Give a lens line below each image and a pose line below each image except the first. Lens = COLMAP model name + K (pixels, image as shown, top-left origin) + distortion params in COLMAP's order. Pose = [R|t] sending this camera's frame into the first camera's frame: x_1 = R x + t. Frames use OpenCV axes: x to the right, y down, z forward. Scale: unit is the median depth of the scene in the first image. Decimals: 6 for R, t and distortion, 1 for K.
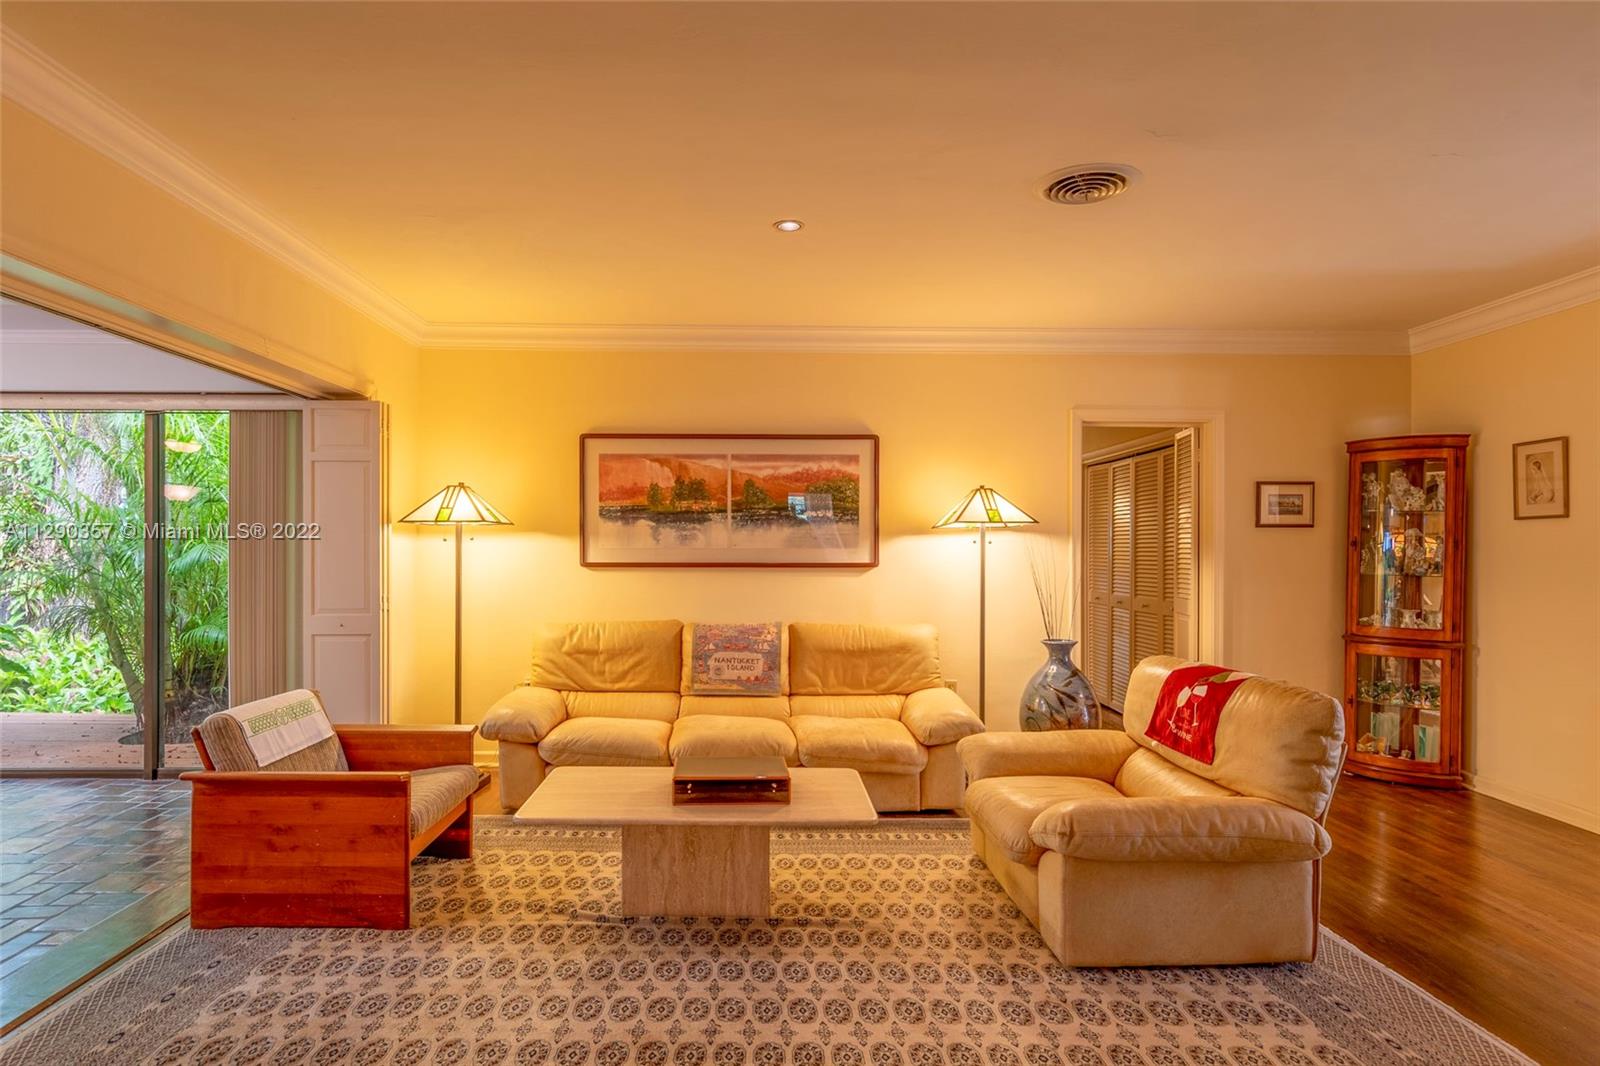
lens RADIAL K [[858.6, 0, 765.4], [0, 858.6, 549.5], [0, 0, 1]] dist [0.005453, -0.000577]
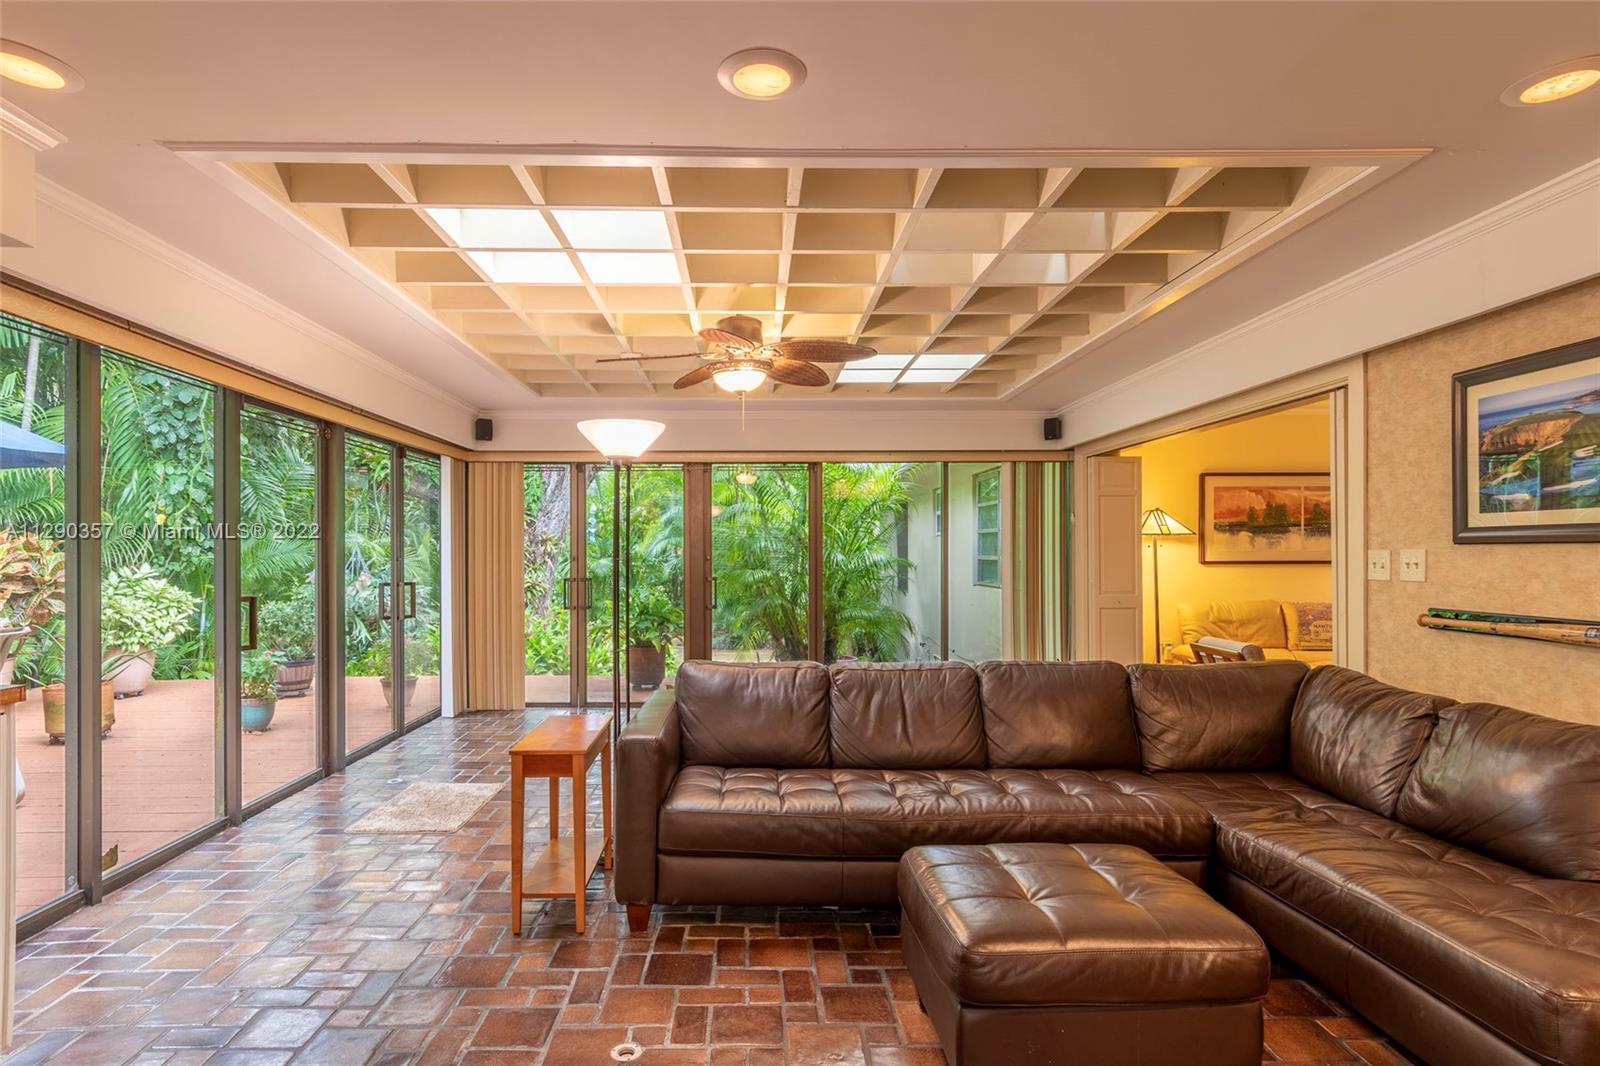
lens RADIAL K [[848.3, 0, 775.2], [0, 848.3, 553.8], [0, 0, 1]] dist [0.002159, 0.000125]
pose [[0.999976, -0.005000, 0.004804, -0.986554], [0.004992, 0.999986, 0.001763, -0.003669], [-0.004813, -0.001739, 0.999987, -0.456646]]
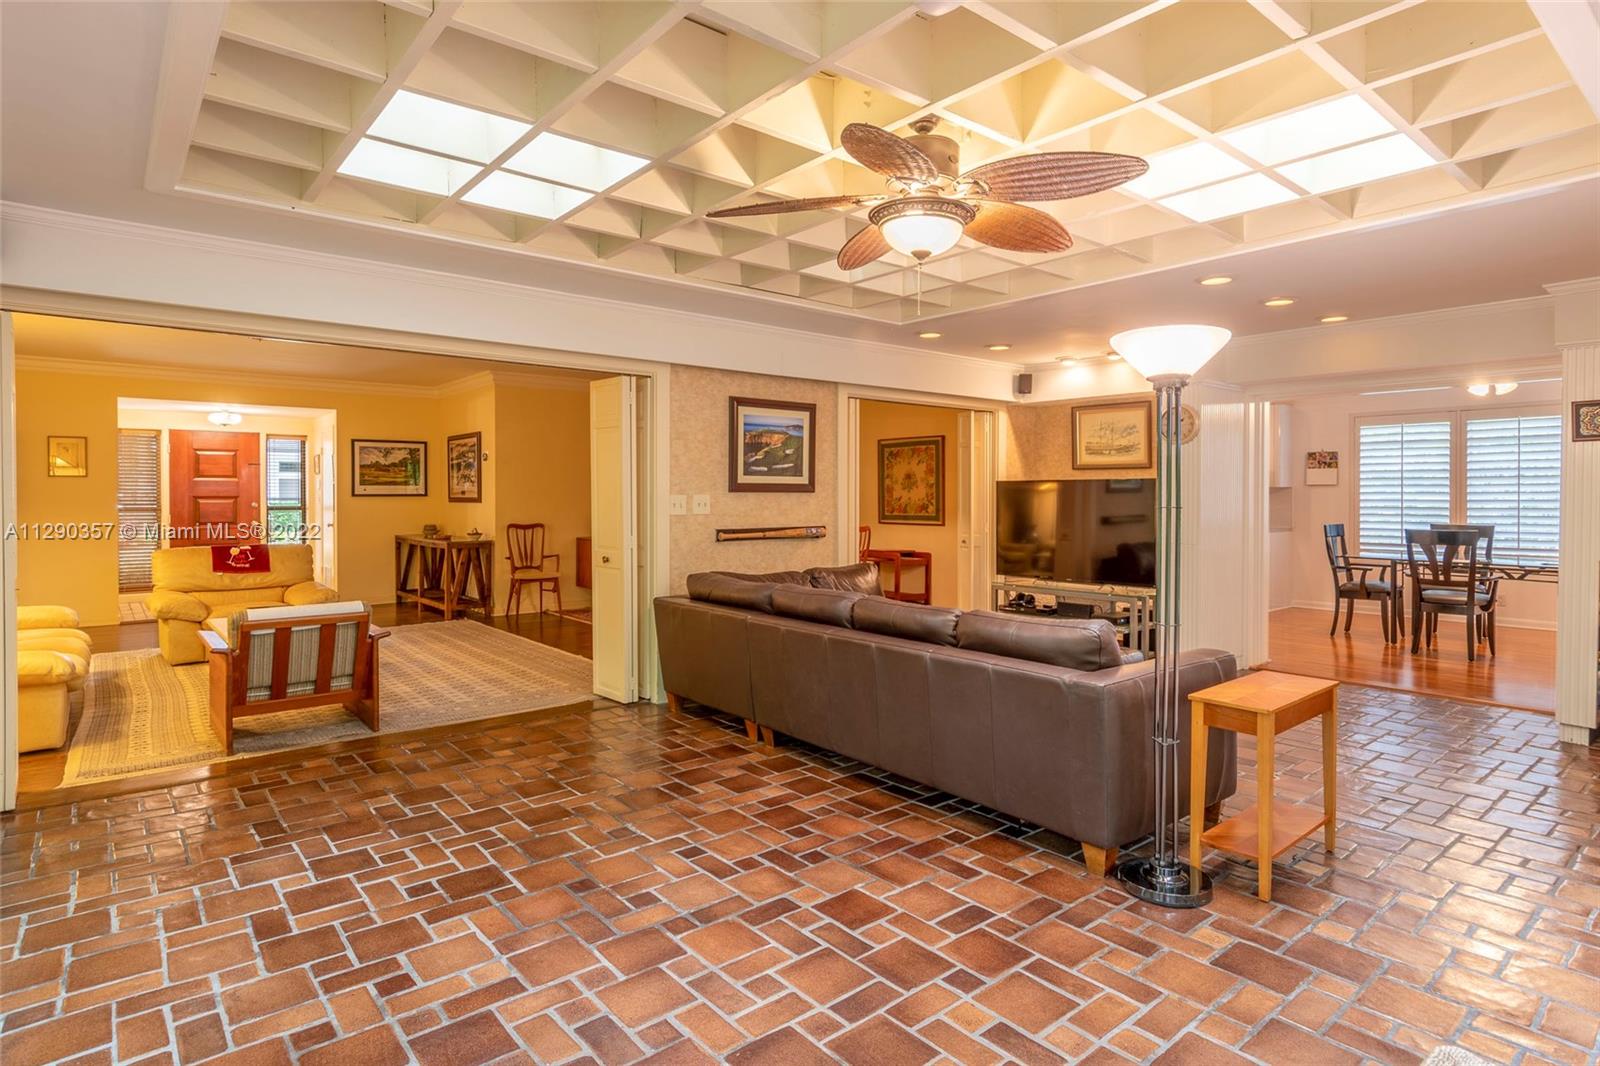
lens RADIAL K [[867.9, 0, 776.0], [0, 867.9, 505.8], [0, 0, 1]] dist [0.000721, -0.000352]
pose [[-0.614197, -0.016693, 0.788976, -1.422212], [-0.003859, 0.999828, 0.018150, -0.010032], [-0.789144, 0.008103, -0.614155, 0.832641]]
